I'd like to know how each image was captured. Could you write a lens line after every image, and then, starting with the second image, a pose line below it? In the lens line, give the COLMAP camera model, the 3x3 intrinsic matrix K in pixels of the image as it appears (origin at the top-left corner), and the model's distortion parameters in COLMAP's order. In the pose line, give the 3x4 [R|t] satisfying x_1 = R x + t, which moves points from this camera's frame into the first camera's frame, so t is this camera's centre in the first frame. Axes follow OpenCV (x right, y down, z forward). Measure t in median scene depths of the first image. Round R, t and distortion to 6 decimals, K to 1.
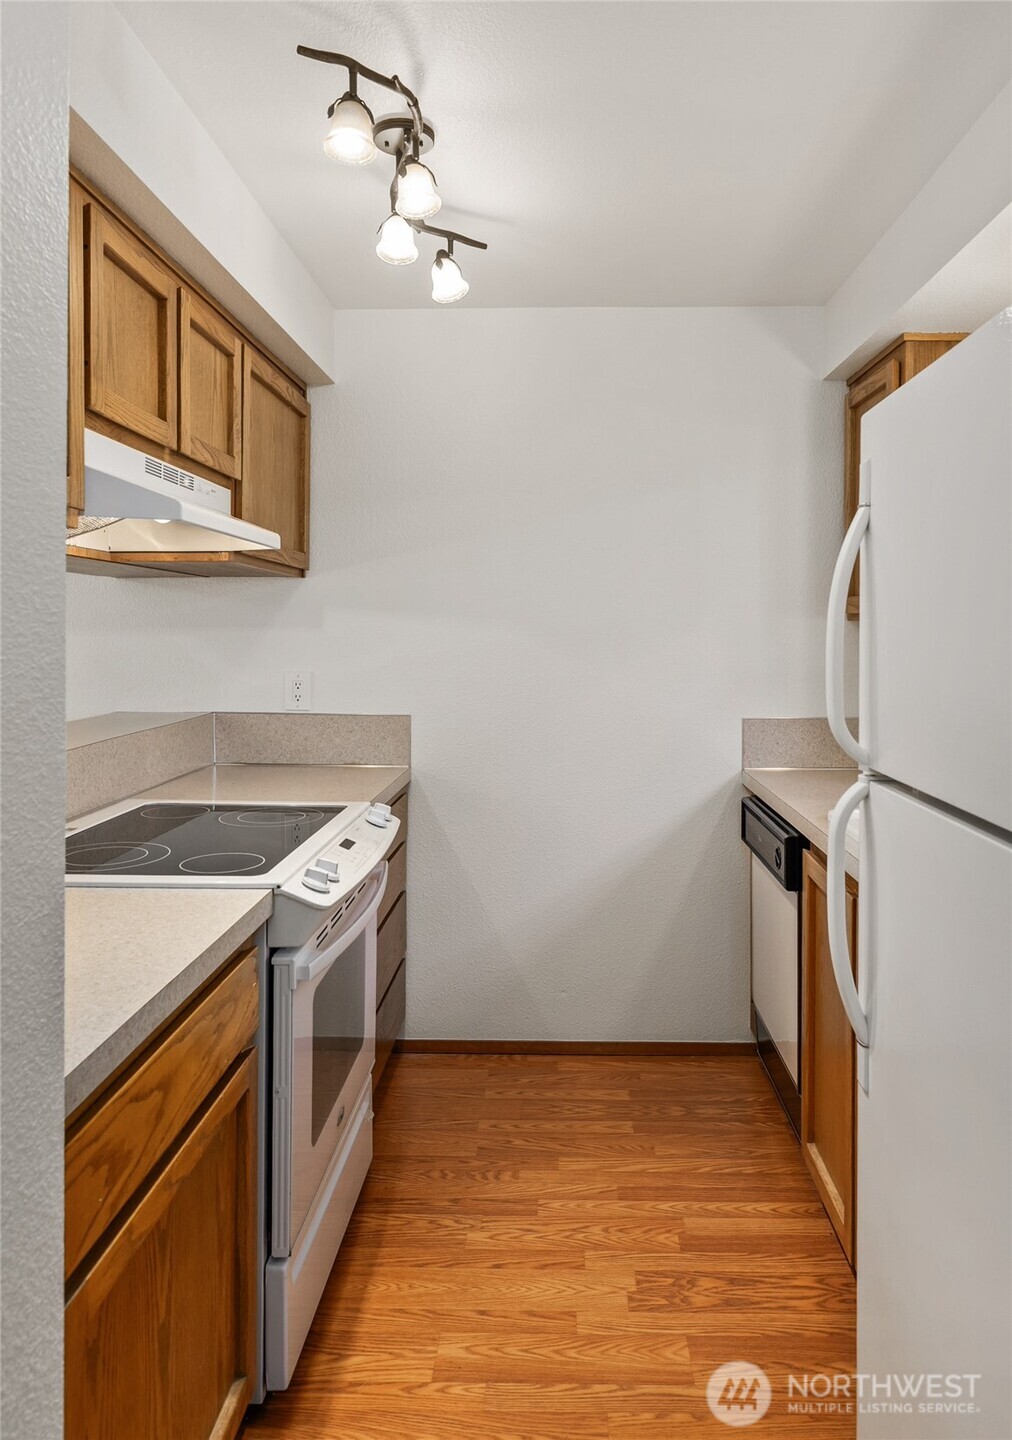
lens RADIAL K [[959.3, 0, 506.0], [0, 959.3, 720.0], [0, 0, 1]] dist [-0.001349, -0.000964]
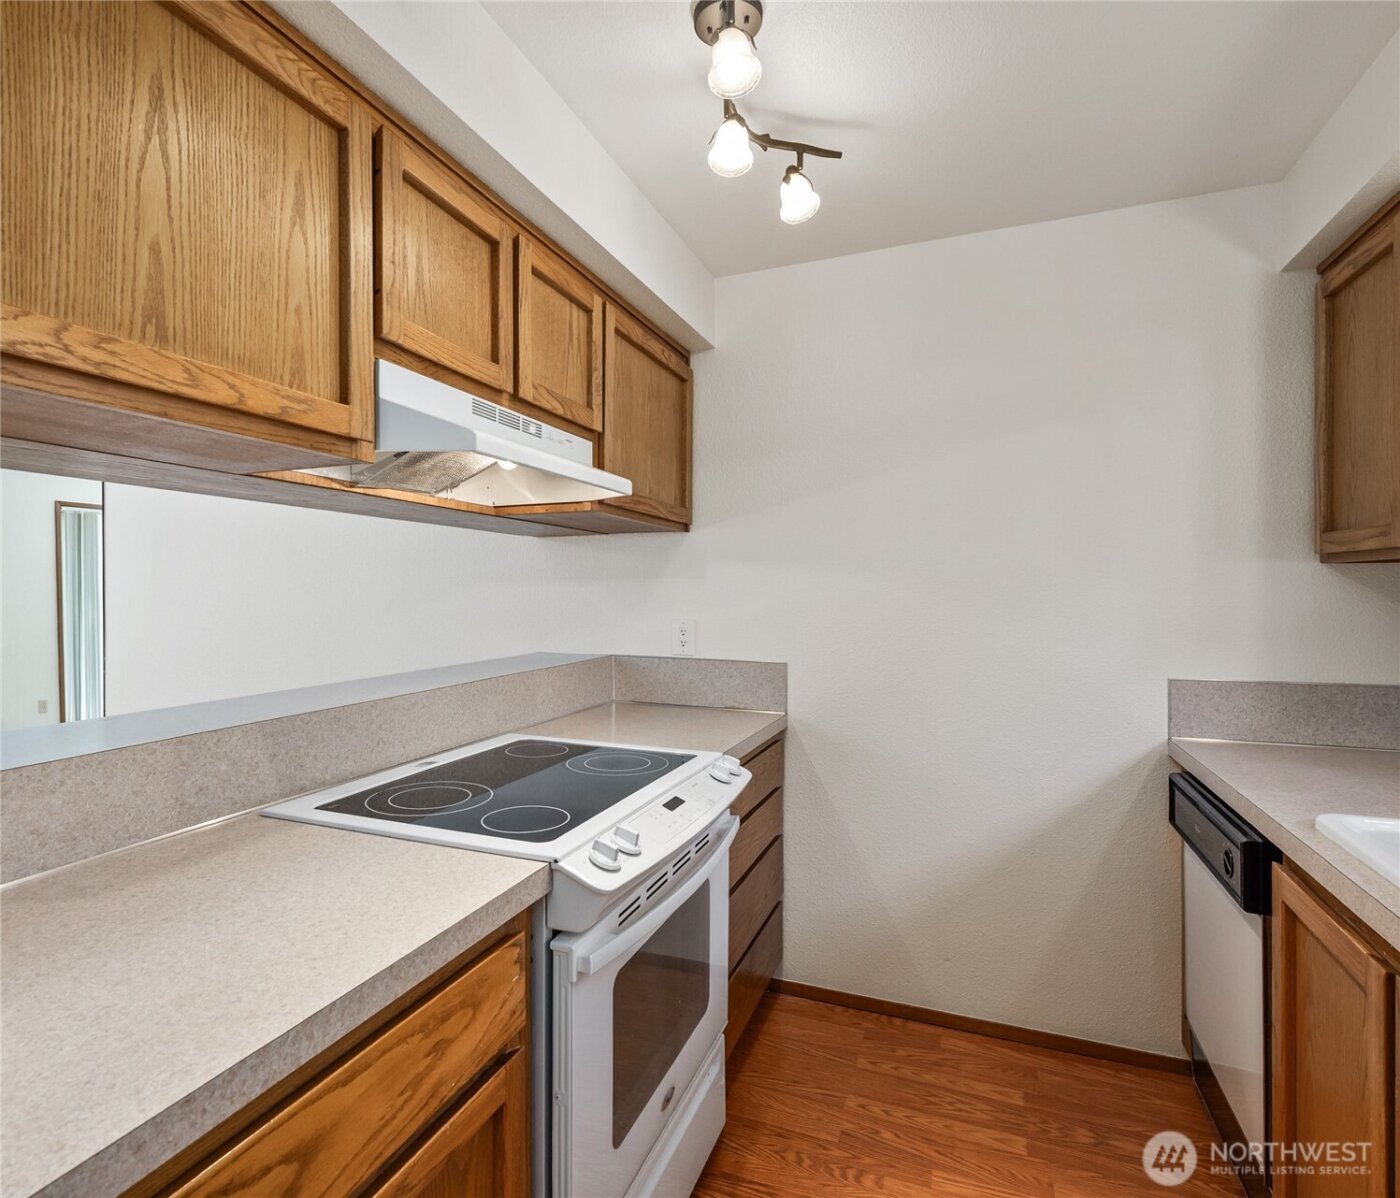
lens RADIAL K [[679.7, 0, 696.9], [0, 679.7, 614.1], [0, 0, 1]] dist [-0.000497, -0.000207]
pose [[0.940386, 0.007804, -0.340021, 0.066071], [-0.030840, 0.997575, -0.062396, -0.010464], [0.338709, 0.069162, 0.938346, 0.334264]]
